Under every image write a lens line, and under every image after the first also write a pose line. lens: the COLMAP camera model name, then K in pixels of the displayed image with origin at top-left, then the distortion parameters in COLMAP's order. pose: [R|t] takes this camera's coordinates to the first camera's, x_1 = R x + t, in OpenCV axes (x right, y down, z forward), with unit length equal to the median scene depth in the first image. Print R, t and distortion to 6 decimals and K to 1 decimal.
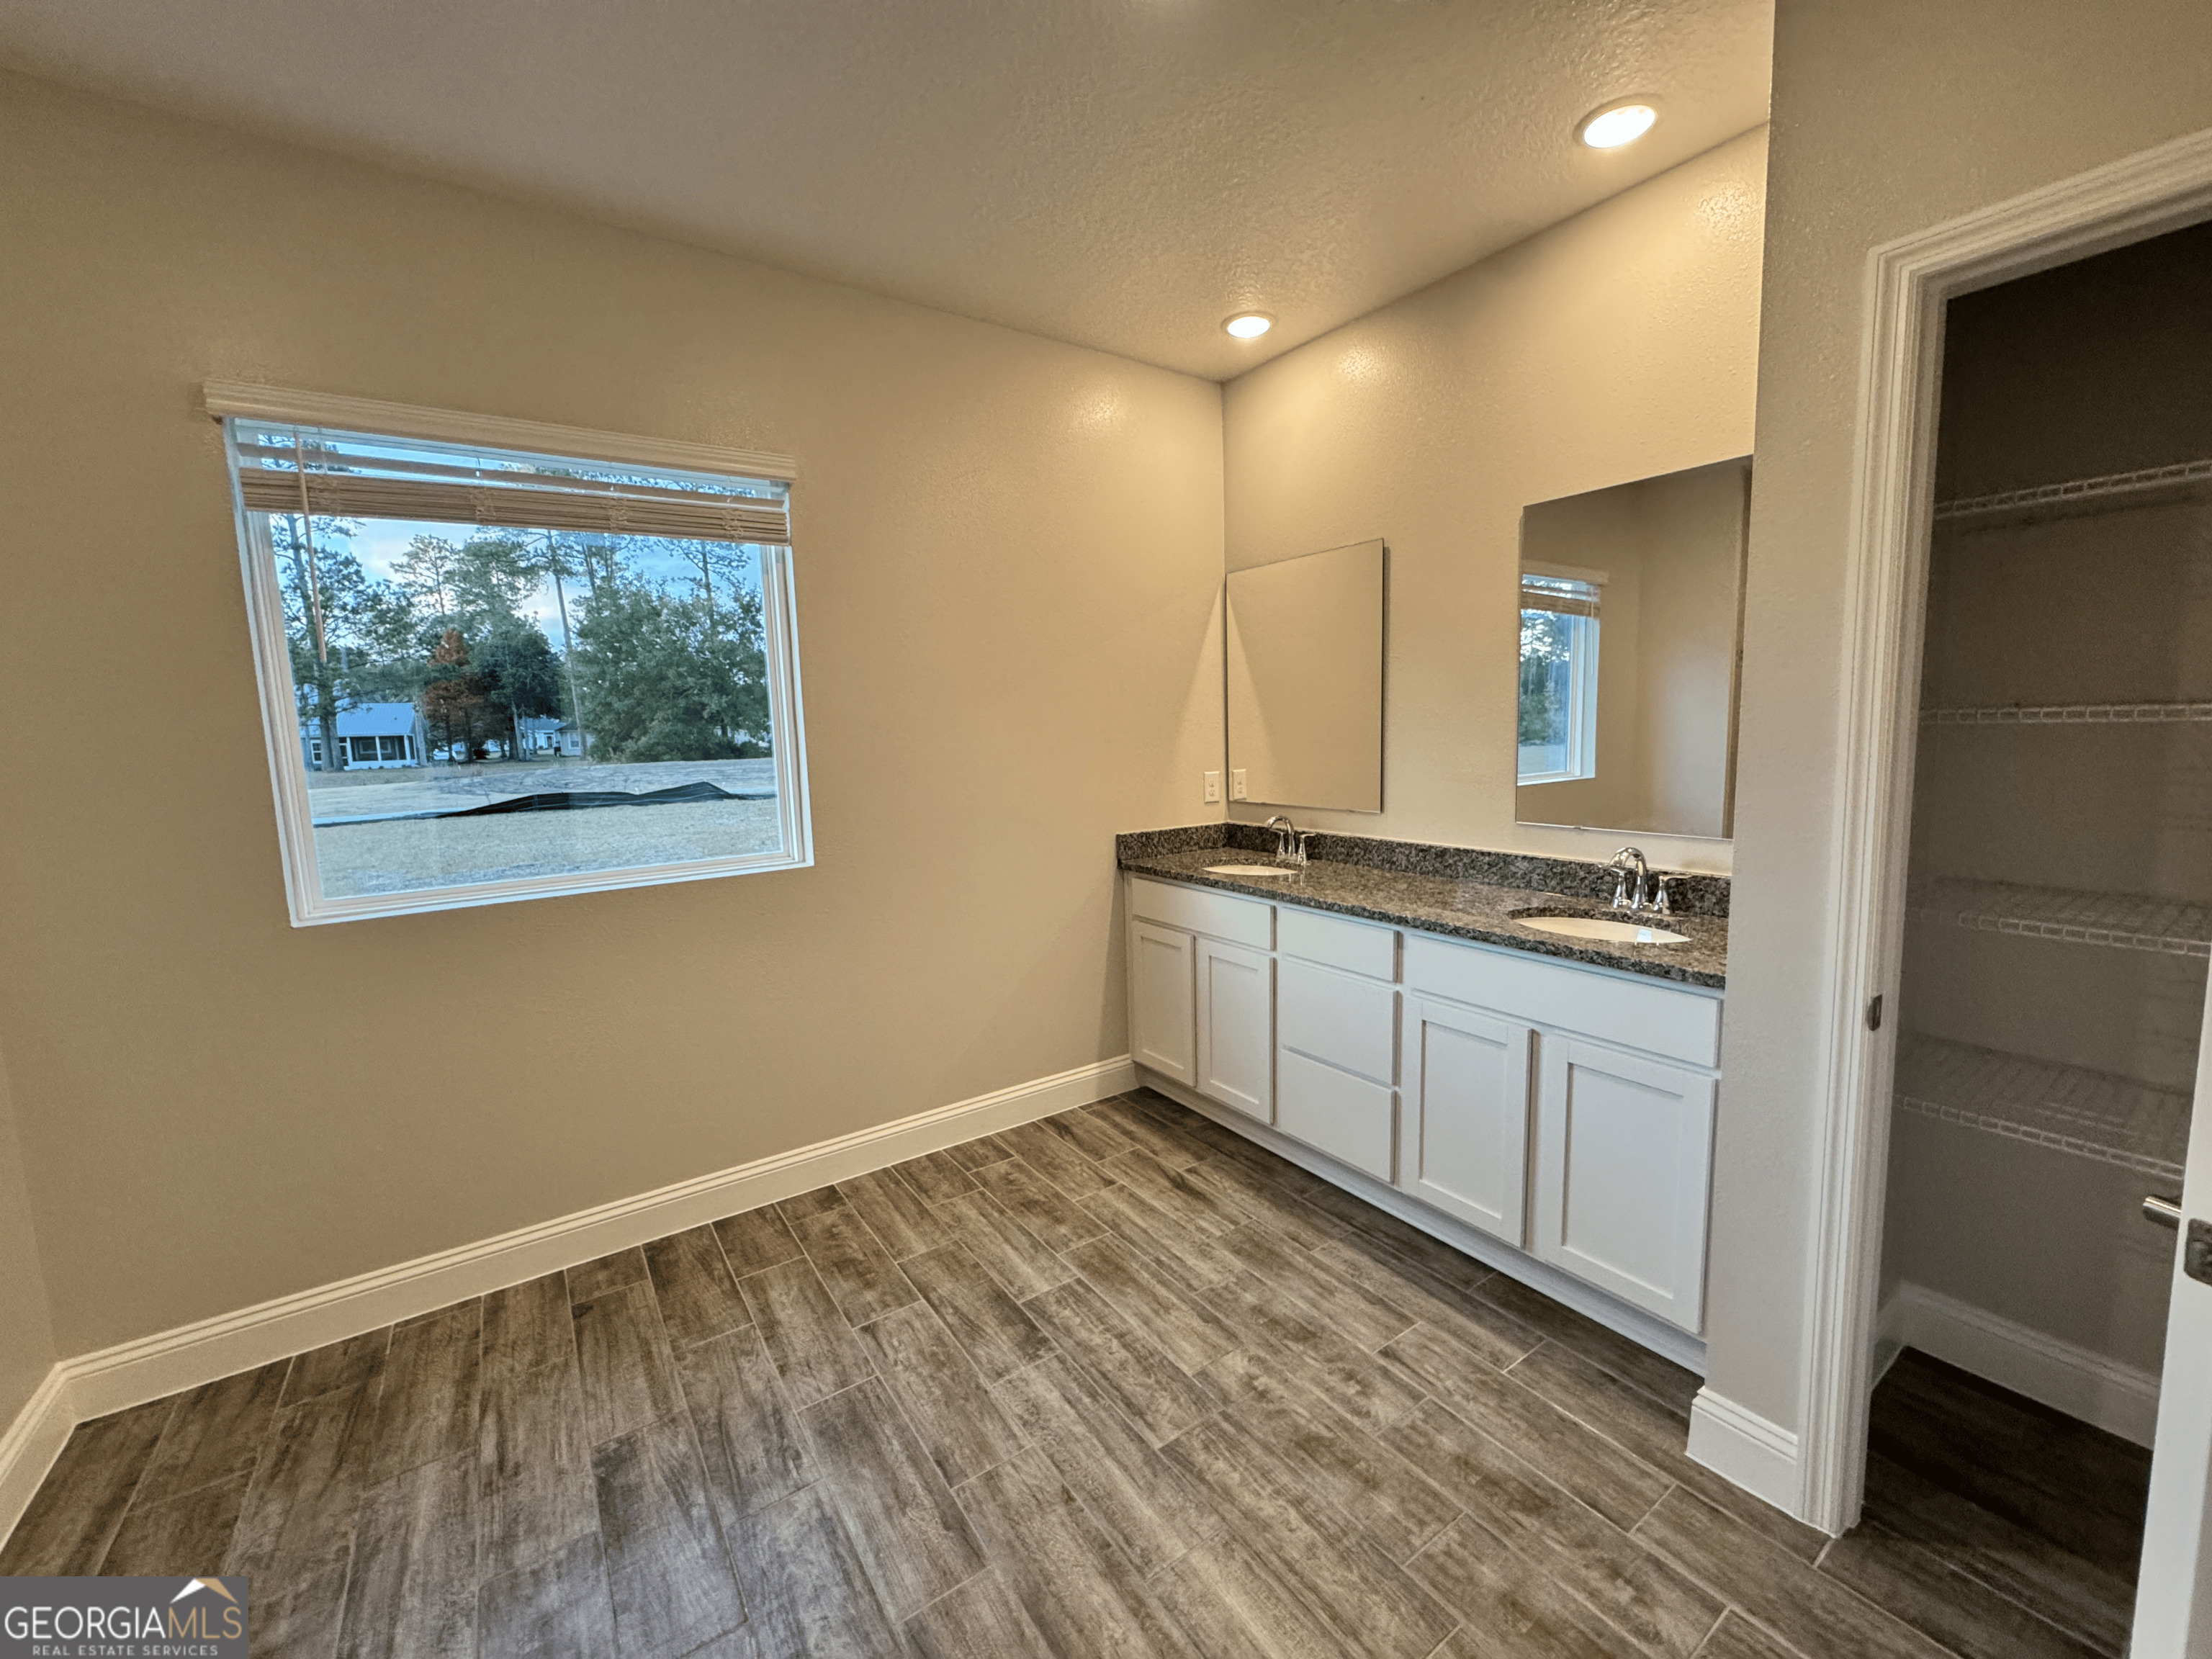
lens RADIAL K [[877.9, 0, 1106.0], [0, 877.9, 829.5], [0, 0, 1]] dist [-0.000070, 0.000021]
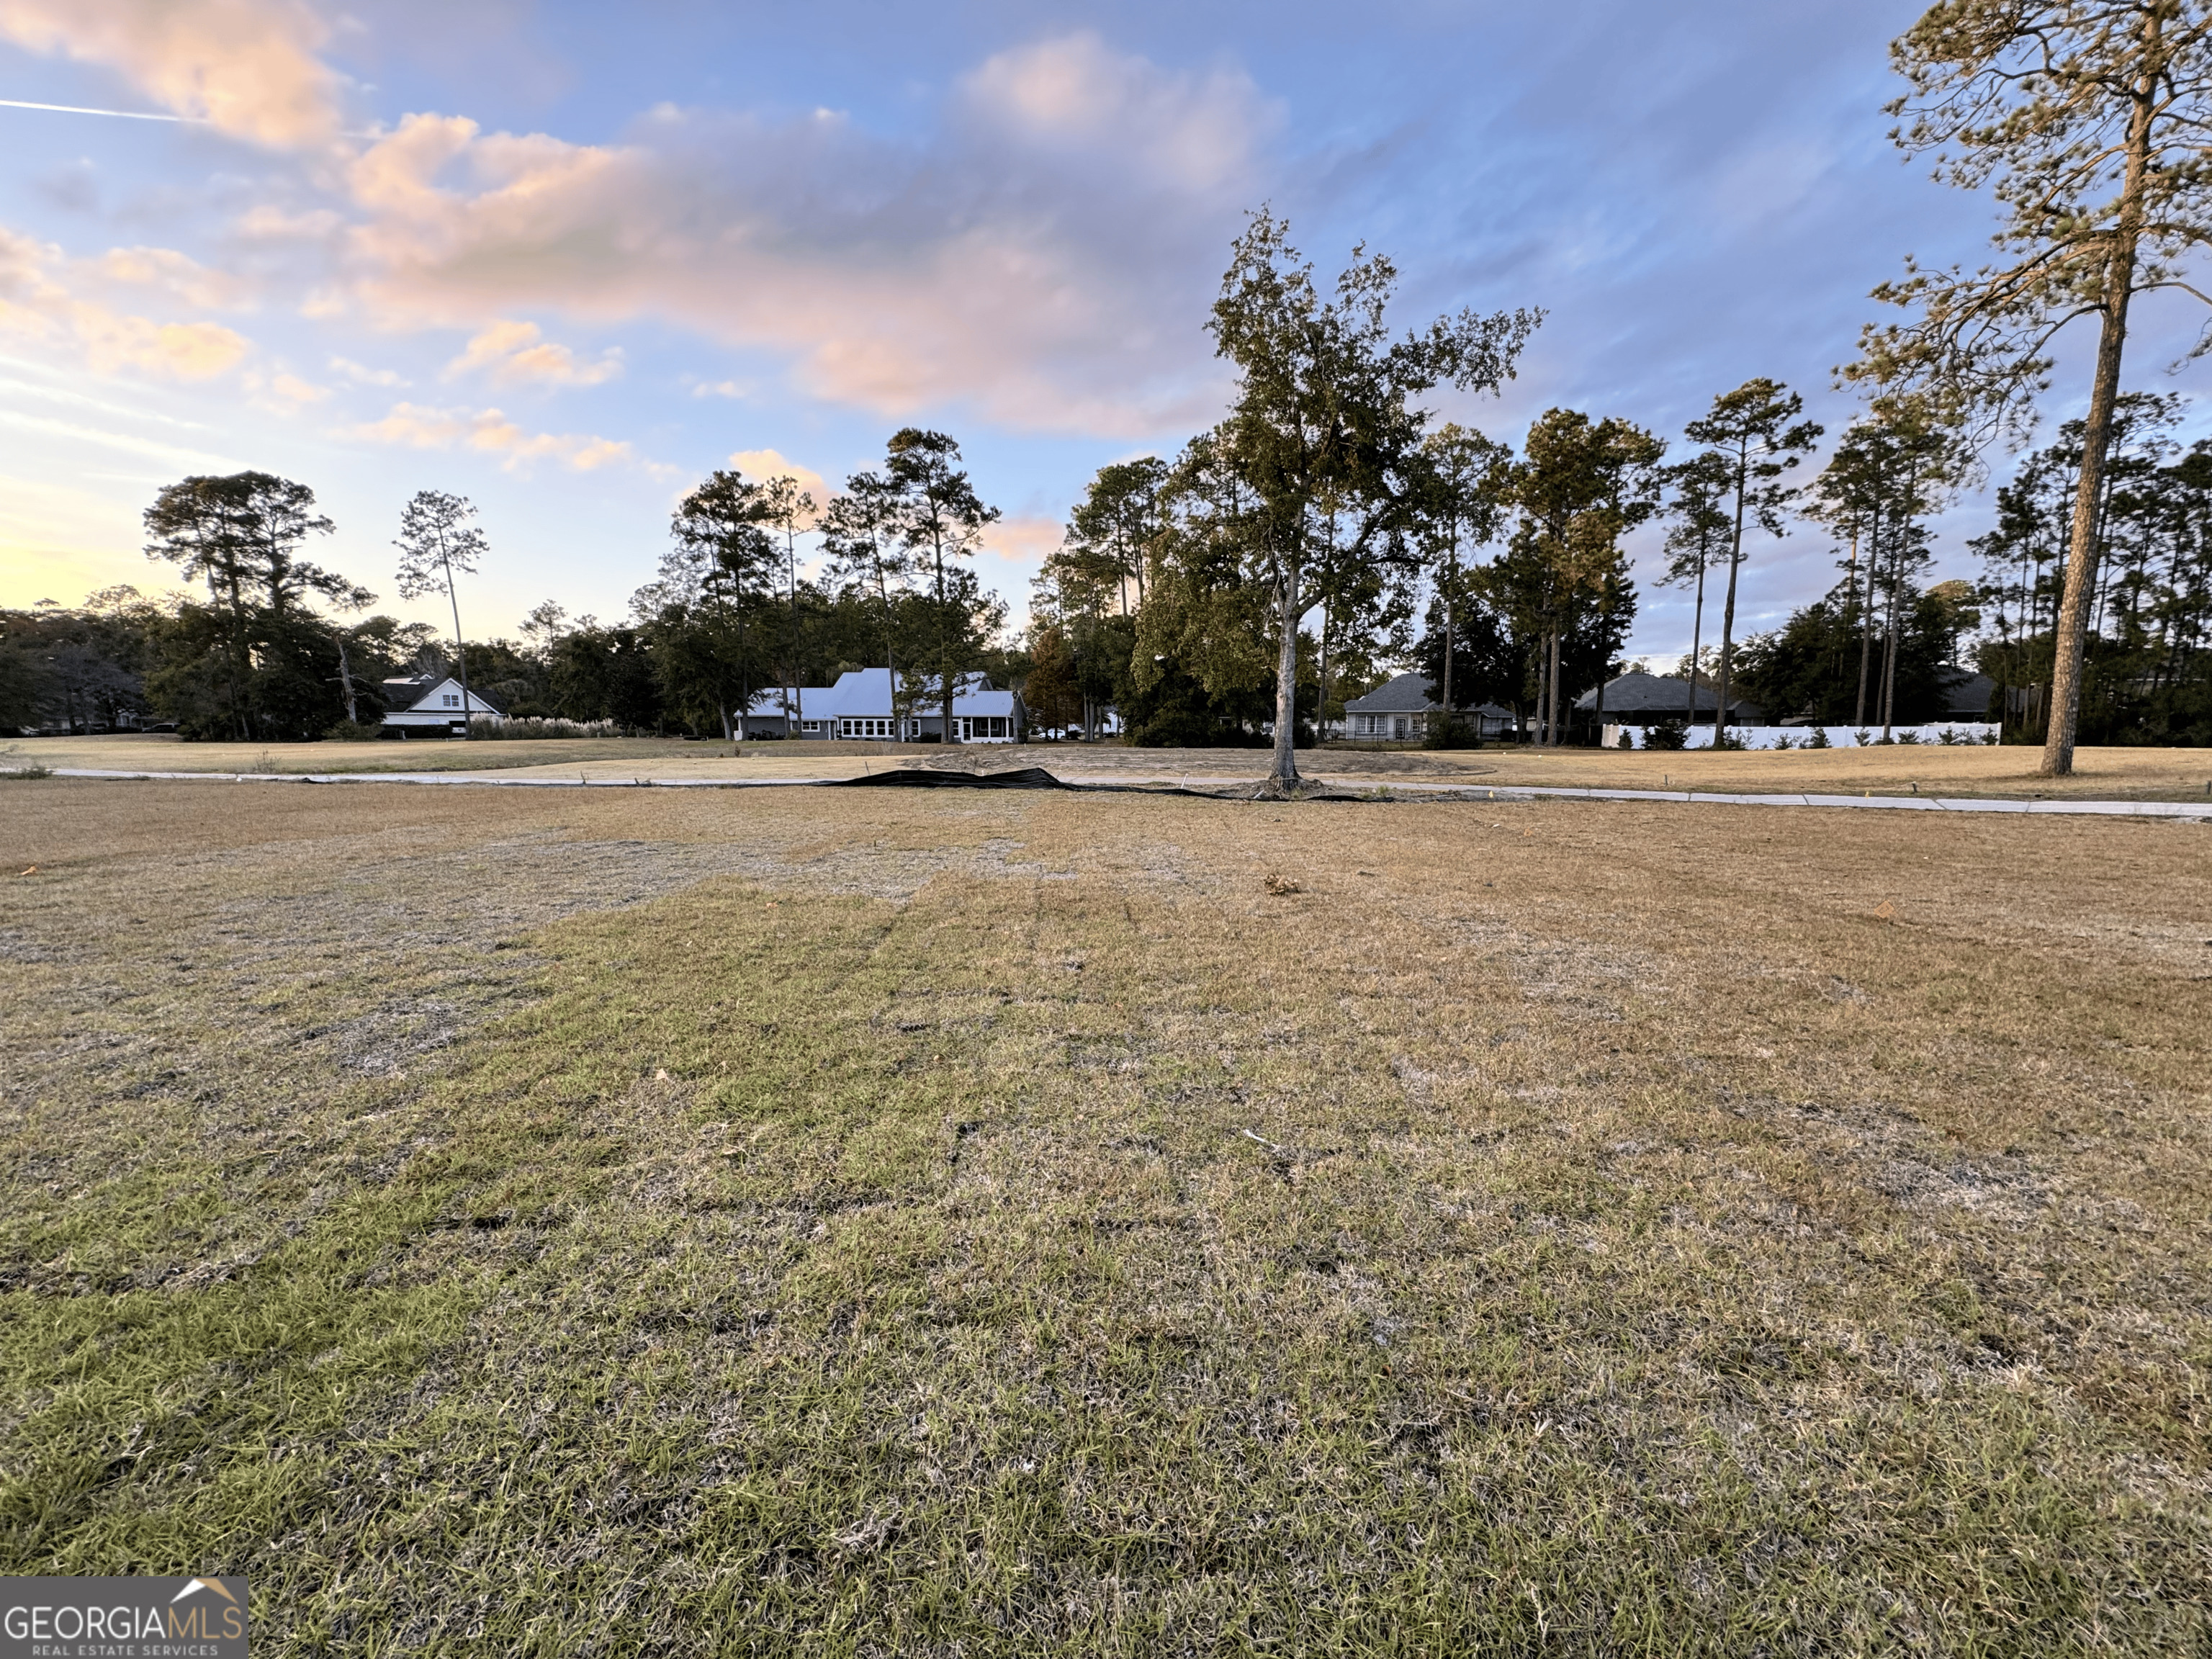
lens RADIAL K [[877.9, 0, 1106.0], [0, 877.9, 829.5], [0, 0, 1]] dist [-0.000070, 0.000021]
pose [[0.800116, 0.099270, -0.591575, 0.064610], [-0.095679, 0.994705, 0.037510, -0.012788], [0.592166, 0.026589, 0.805377, 0.120259]]
